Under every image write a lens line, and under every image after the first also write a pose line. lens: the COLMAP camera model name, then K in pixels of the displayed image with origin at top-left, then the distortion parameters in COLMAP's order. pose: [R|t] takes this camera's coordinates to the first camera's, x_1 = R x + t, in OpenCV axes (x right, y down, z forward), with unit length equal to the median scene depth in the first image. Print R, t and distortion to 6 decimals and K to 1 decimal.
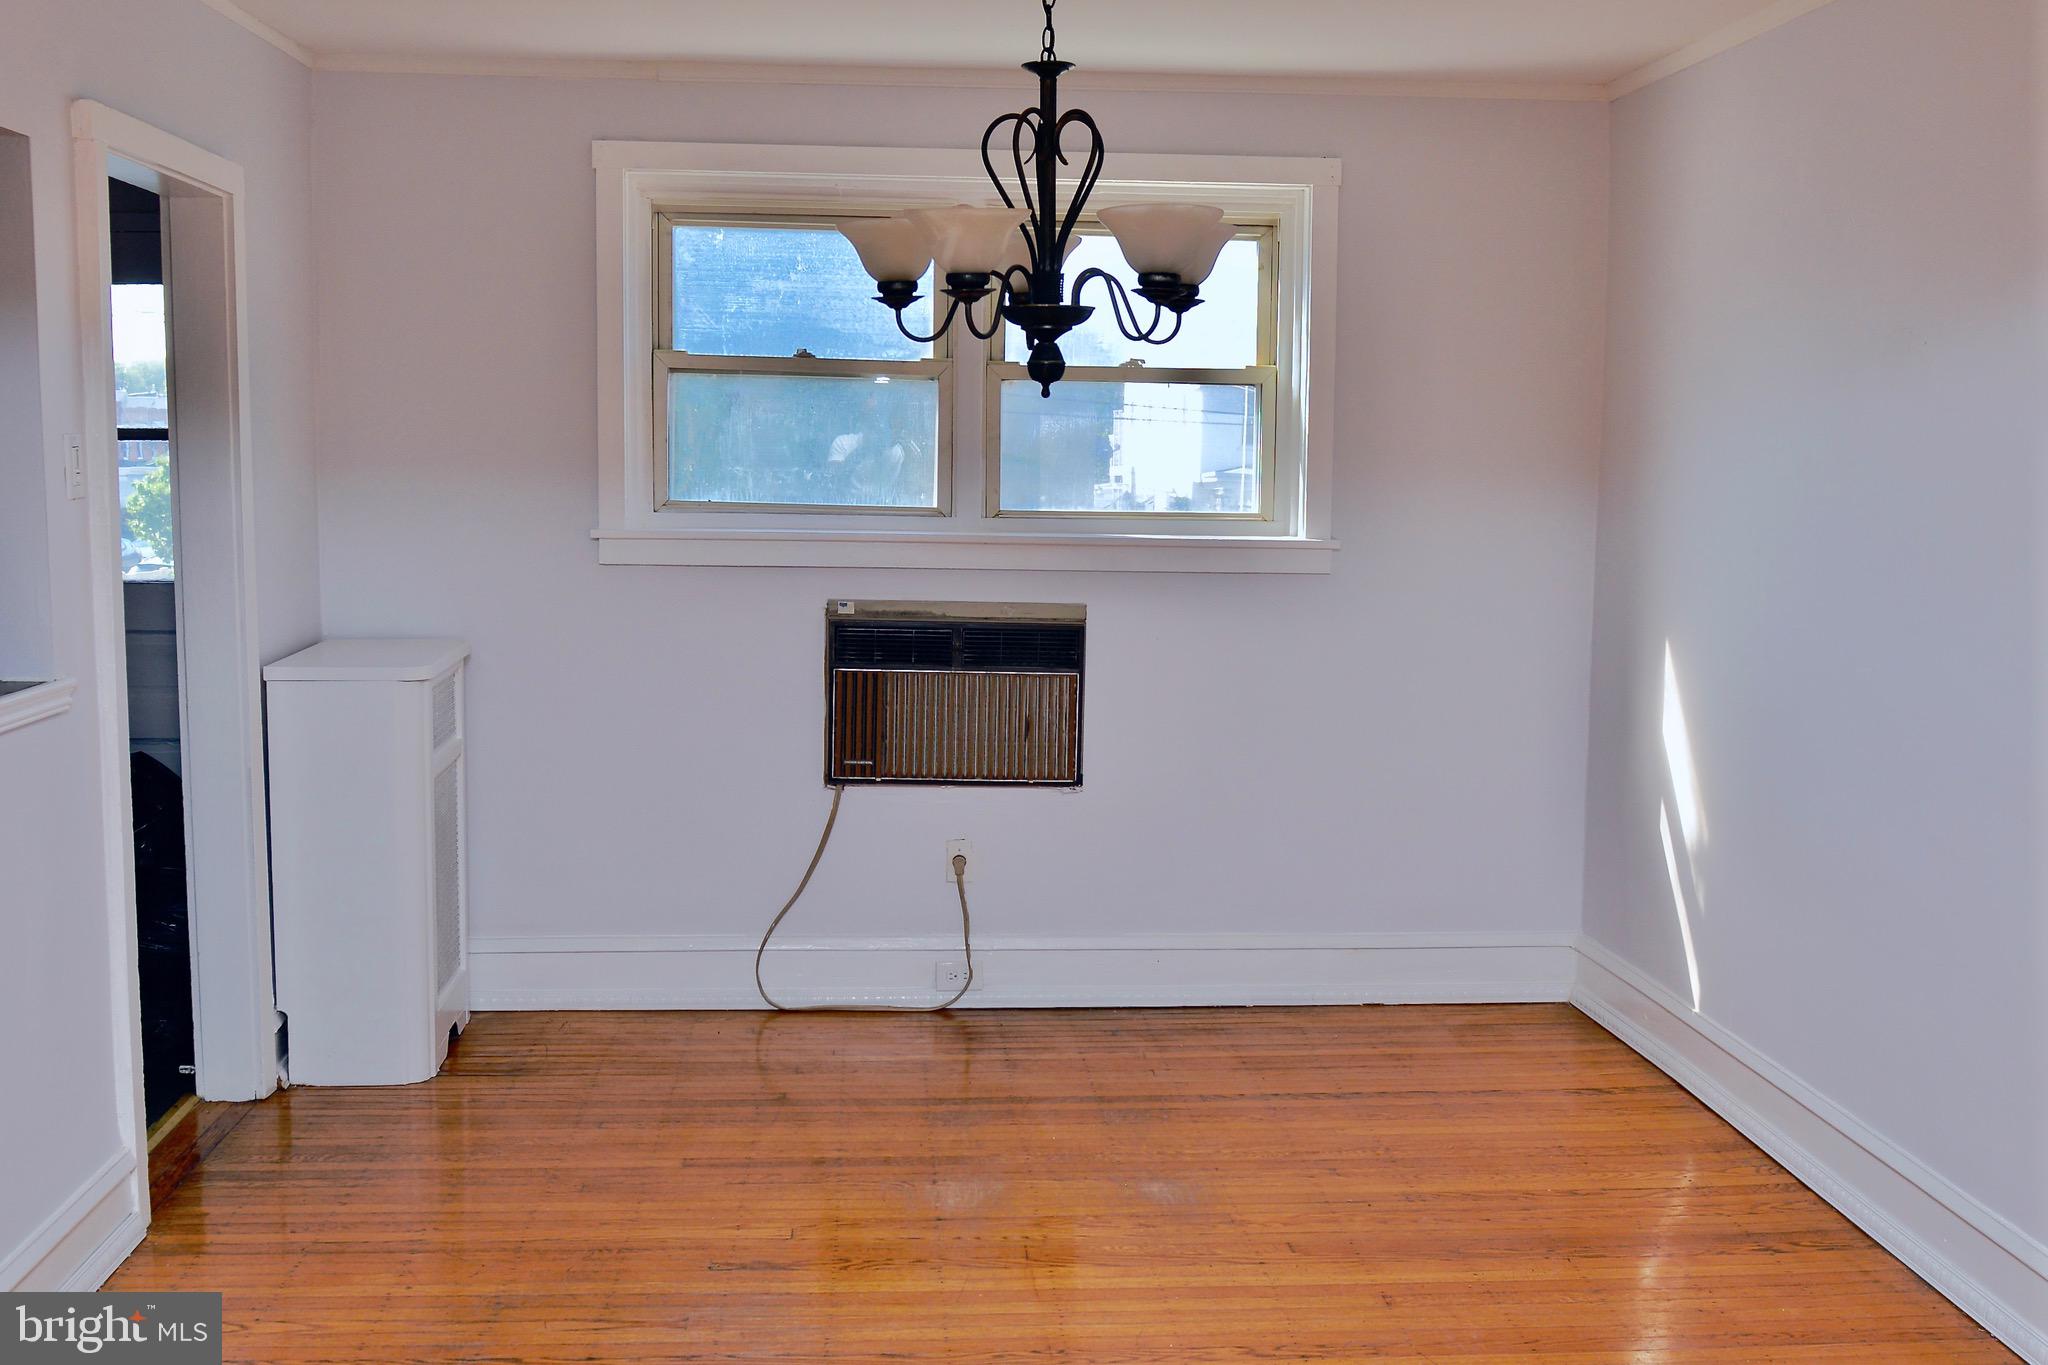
lens RADIAL K [[2118.6, 0, 1024.0], [0, 2118.6, 682.5], [0, 0, 1]] dist [-0.048025, -0.007066]
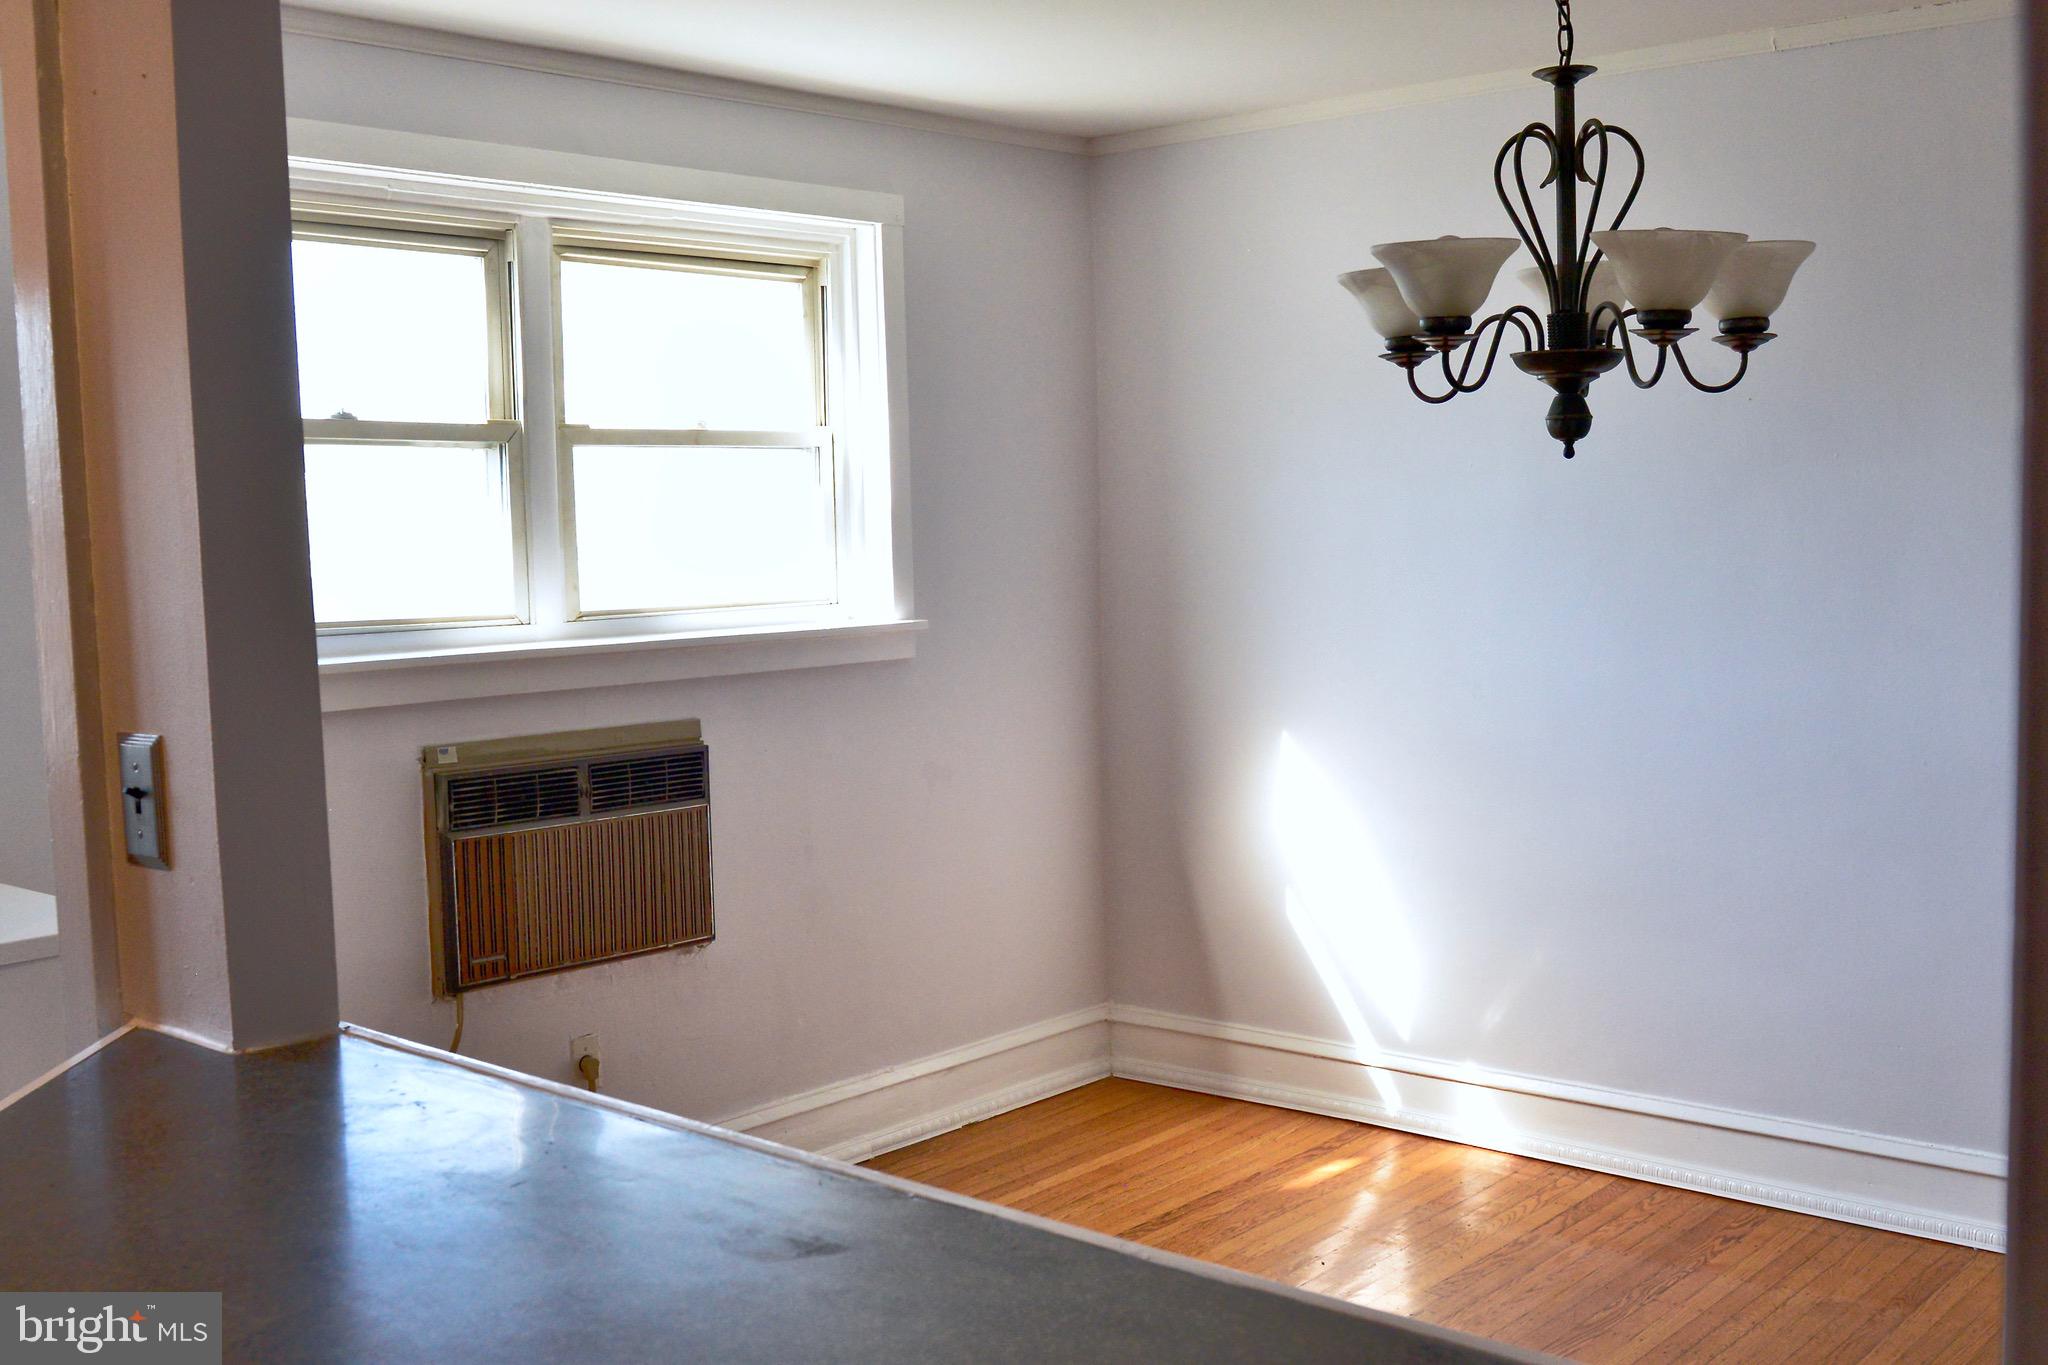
lens RADIAL K [[2118.6, 0, 1024.0], [0, 2118.6, 682.5], [0, 0, 1]] dist [-0.048025, -0.007066]
pose [[0.714187, -0.087731, 0.694435, -0.450942], [0.109953, 0.993858, 0.012478, -0.047722], [-0.691265, 0.067443, 0.719448, 0.328301]]
